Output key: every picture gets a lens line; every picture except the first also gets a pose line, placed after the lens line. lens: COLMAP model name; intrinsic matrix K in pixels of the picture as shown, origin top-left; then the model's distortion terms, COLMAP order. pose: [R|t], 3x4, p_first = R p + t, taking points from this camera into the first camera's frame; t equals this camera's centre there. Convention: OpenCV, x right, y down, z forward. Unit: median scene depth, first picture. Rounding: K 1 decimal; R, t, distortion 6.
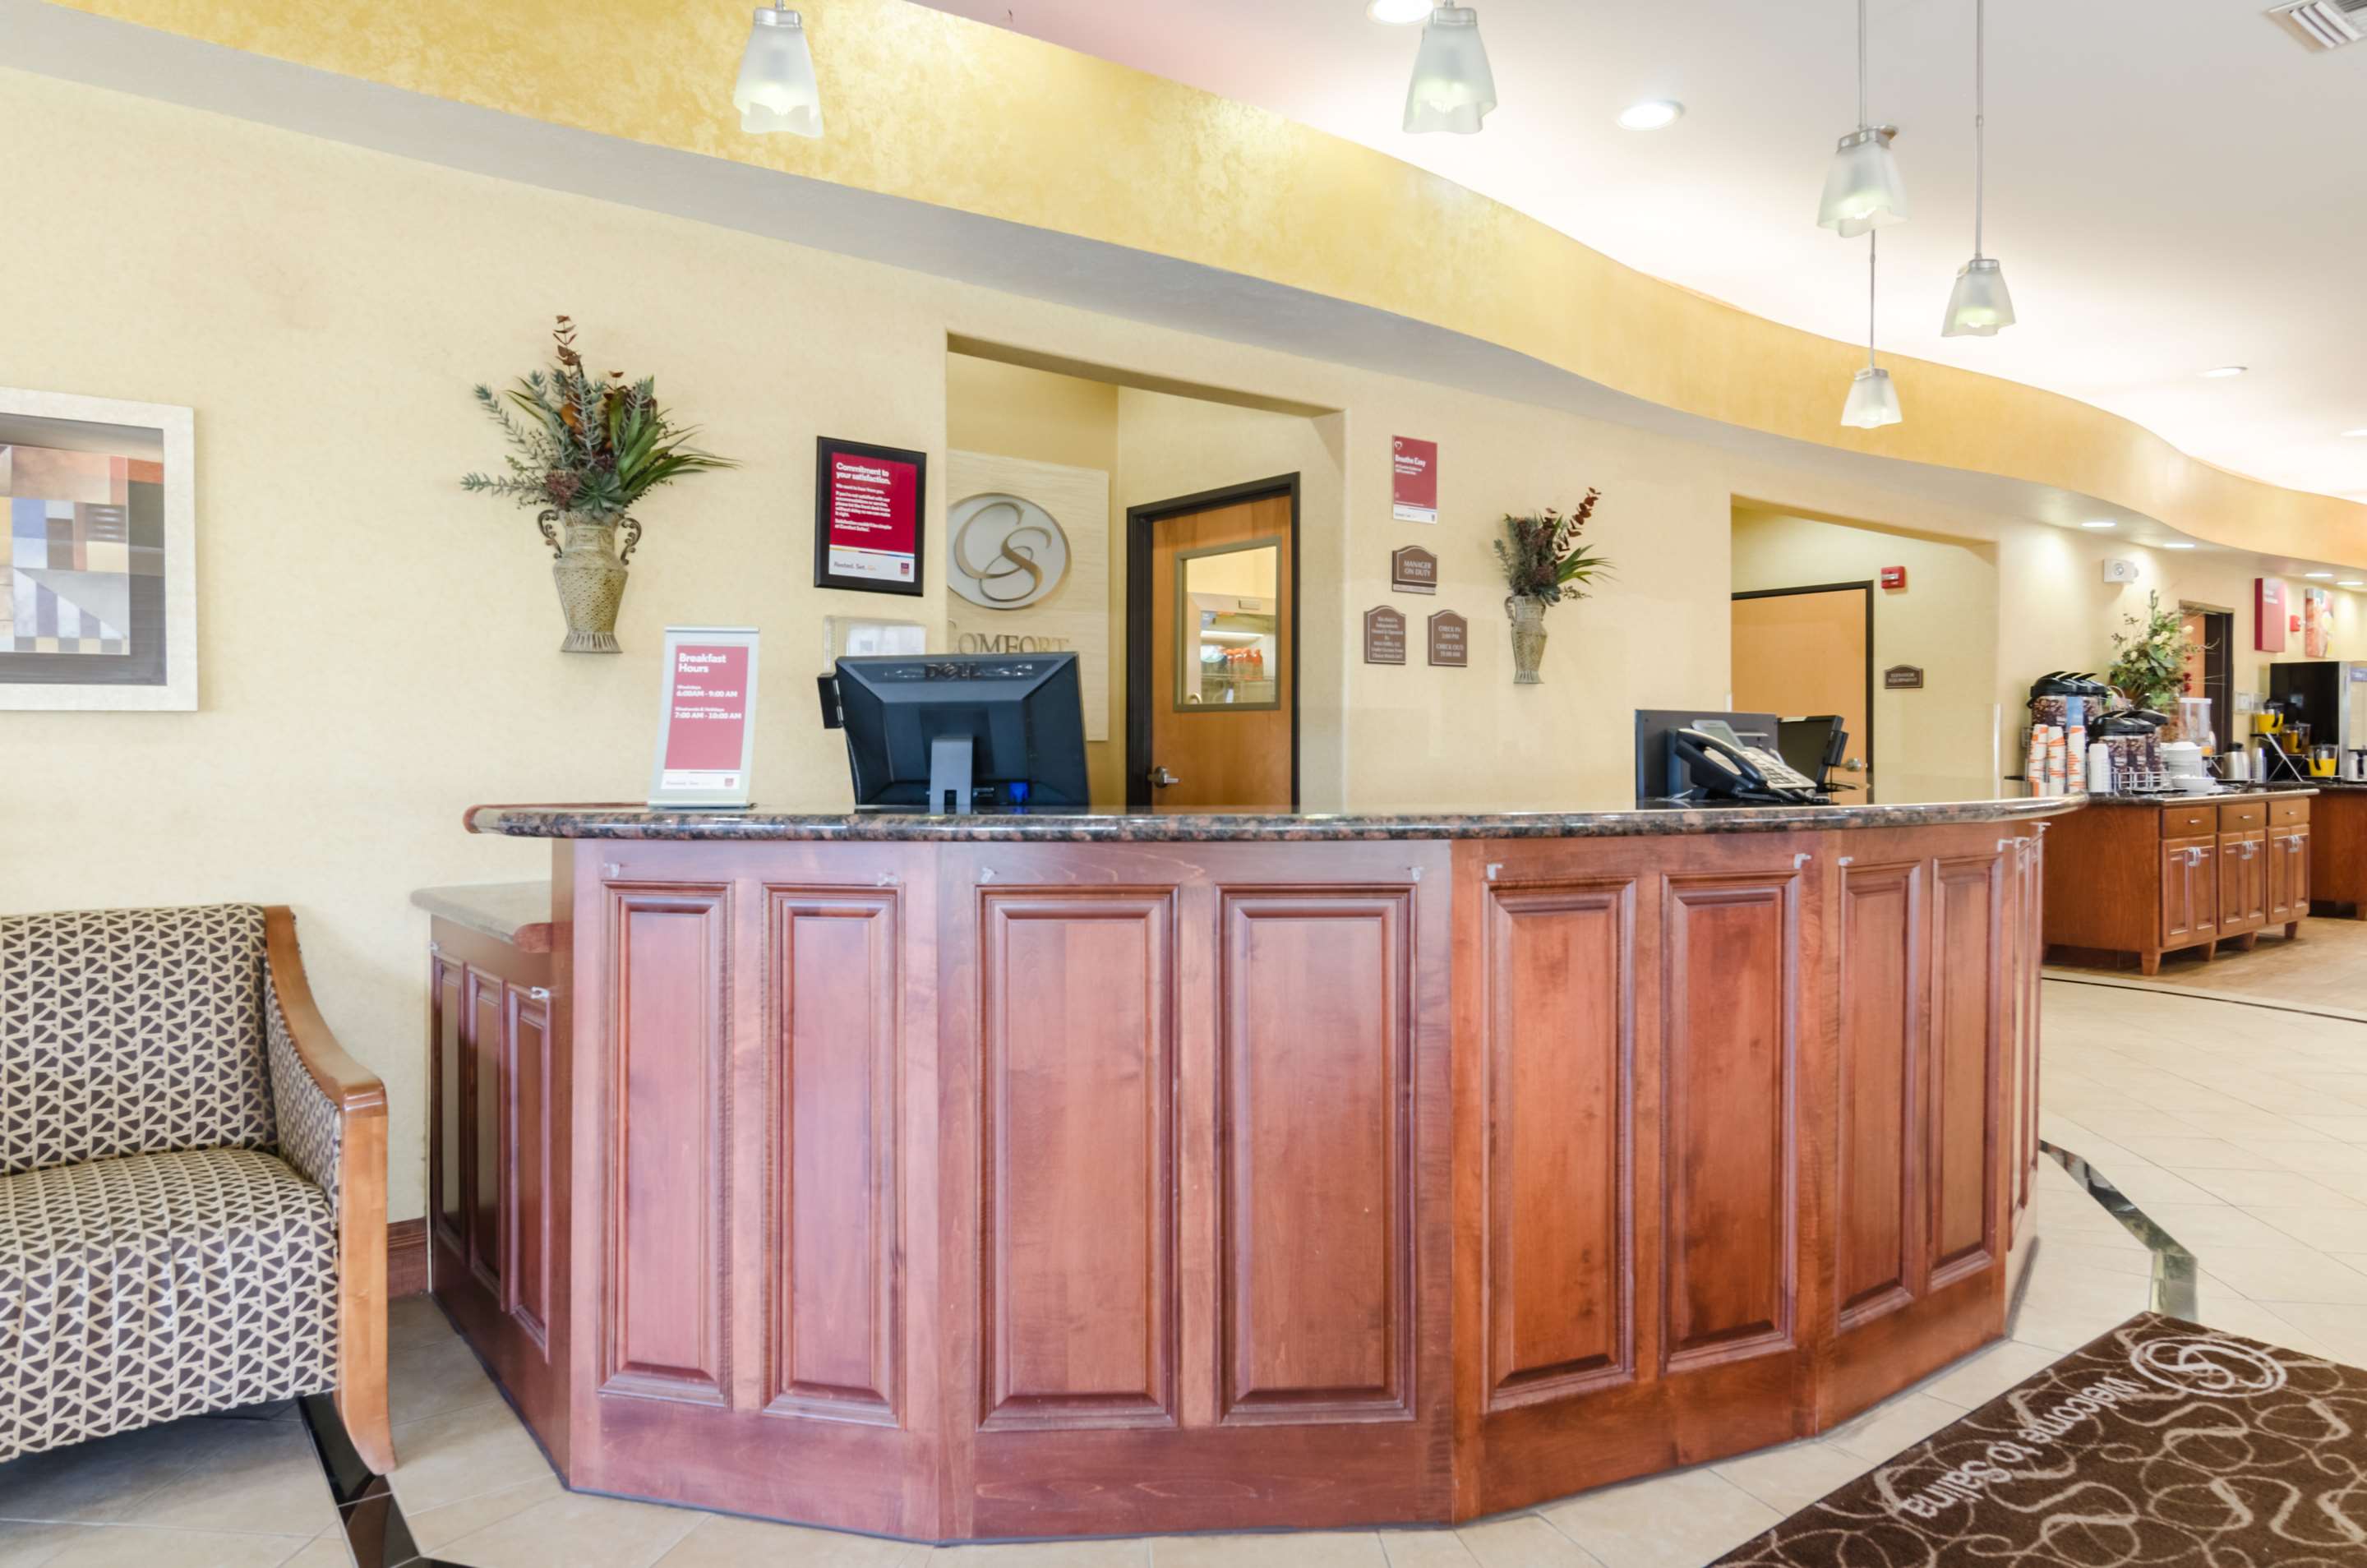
lens RADIAL K [[1484.1, 0, 1183.4], [0, 1484.1, 749.0], [0, 0, 1]] dist [-0.004402, 0.010891]
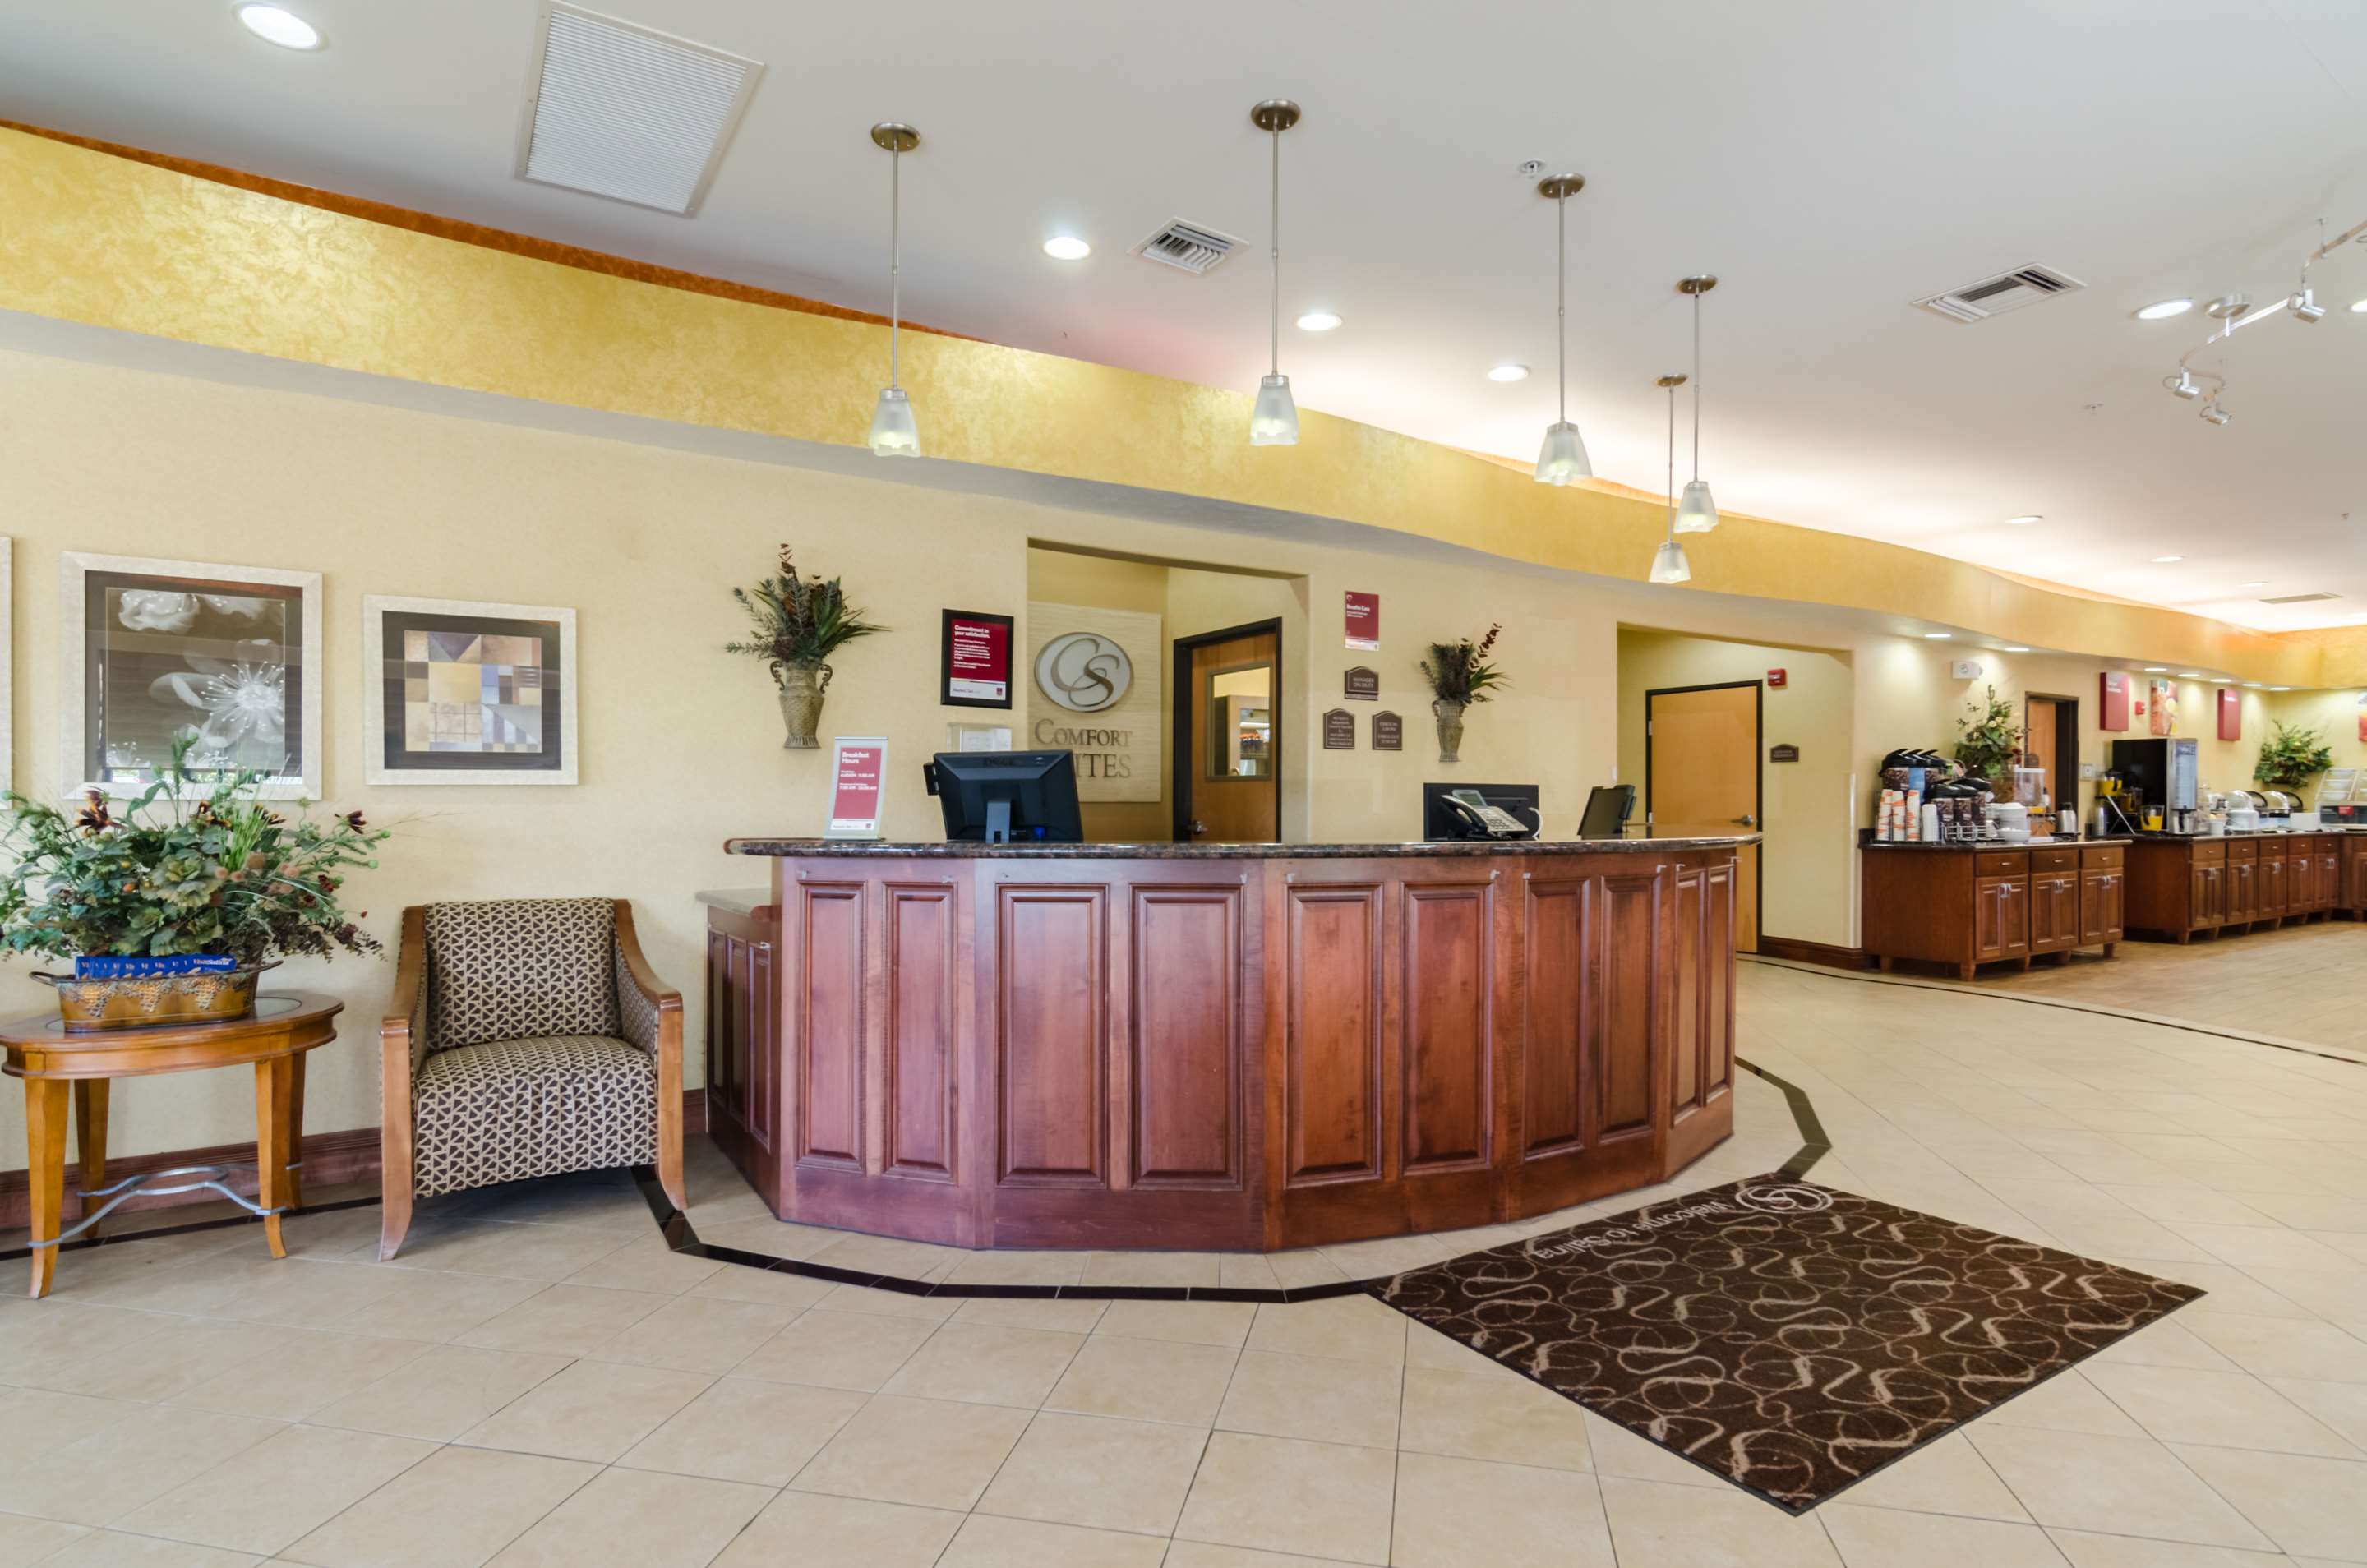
lens RADIAL K [[1199.6, 0, 1179.7], [0, 1199.6, 808.7], [0, 0, 1]] dist [-0.004114, 0.000640]
pose [[0.995058, 0.000815, -0.099287, 0.174984], [-0.000741, 0.999999, 0.000775, 0.000540], [0.099288, -0.000697, 0.995058, -0.326243]]
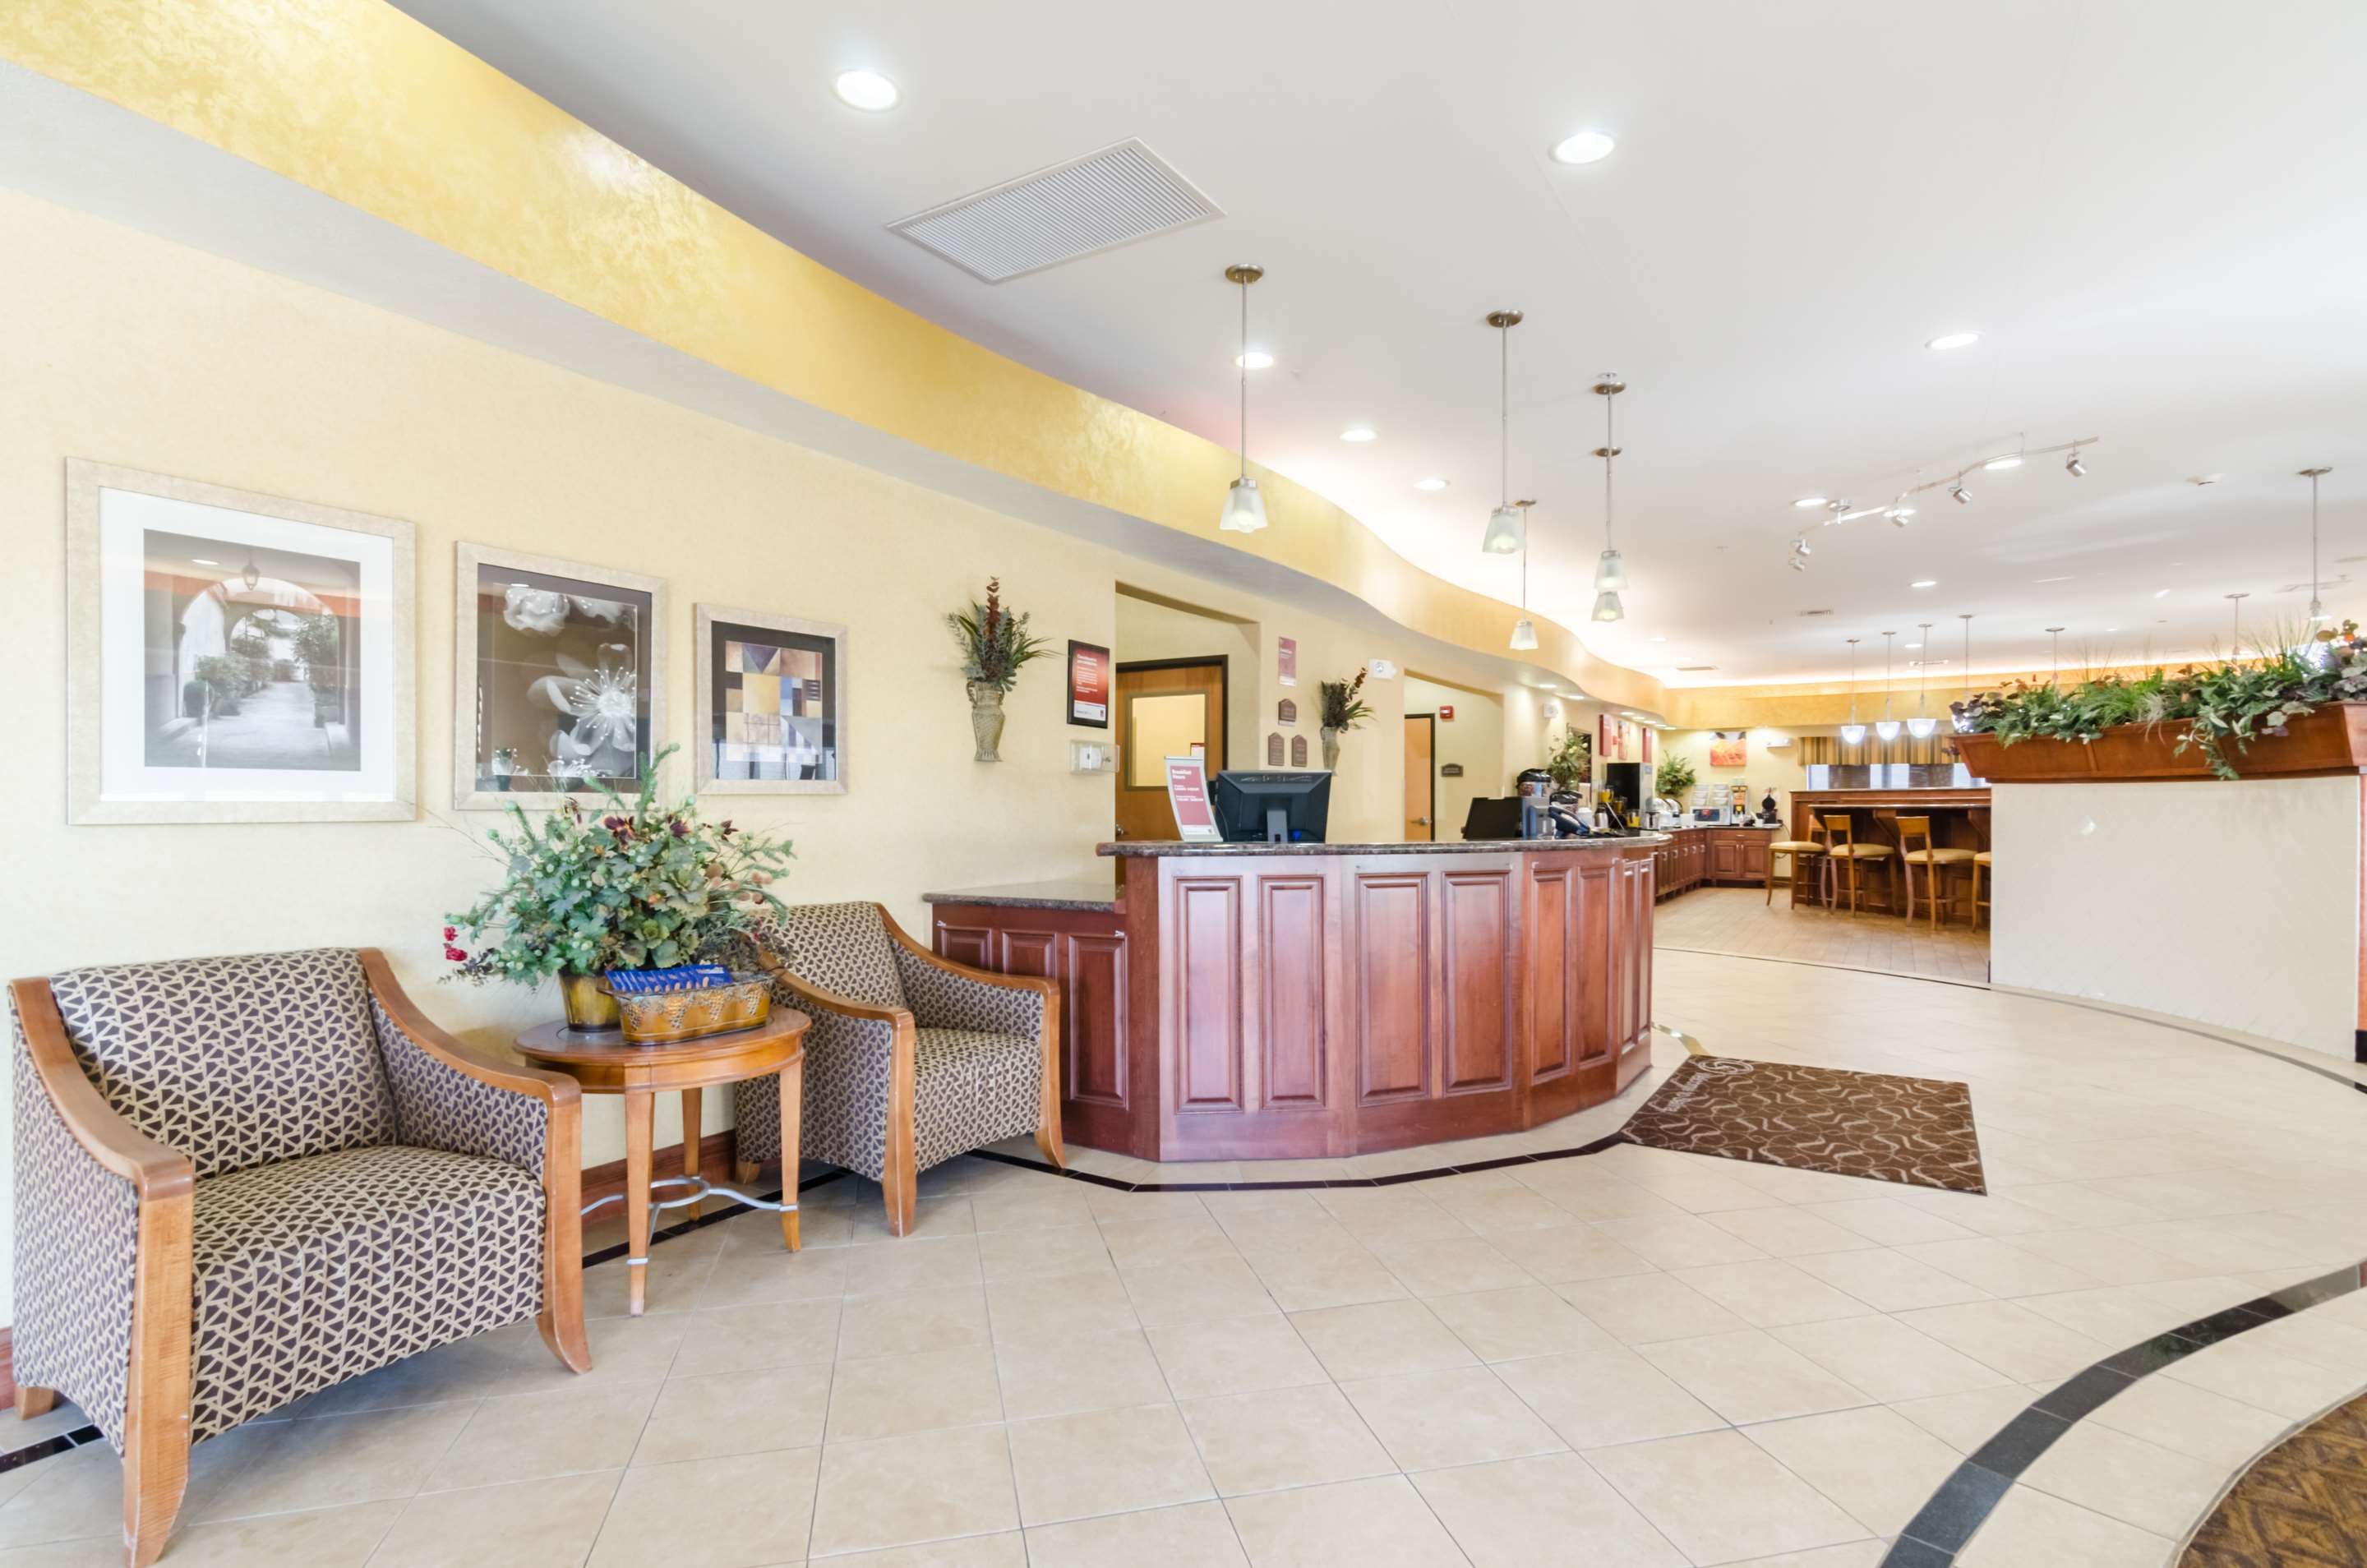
lens RADIAL K [[1160.7, 0, 1191.5], [0, 1160.7, 808.6], [0, 0, 1]] dist [0.000232, 0.000327]
pose [[0.939097, 0.000176, 0.343653, -0.786109], [0.000325, 0.999999, -0.001399, -0.006459], [-0.343653, 0.001426, 0.939095, -0.486969]]
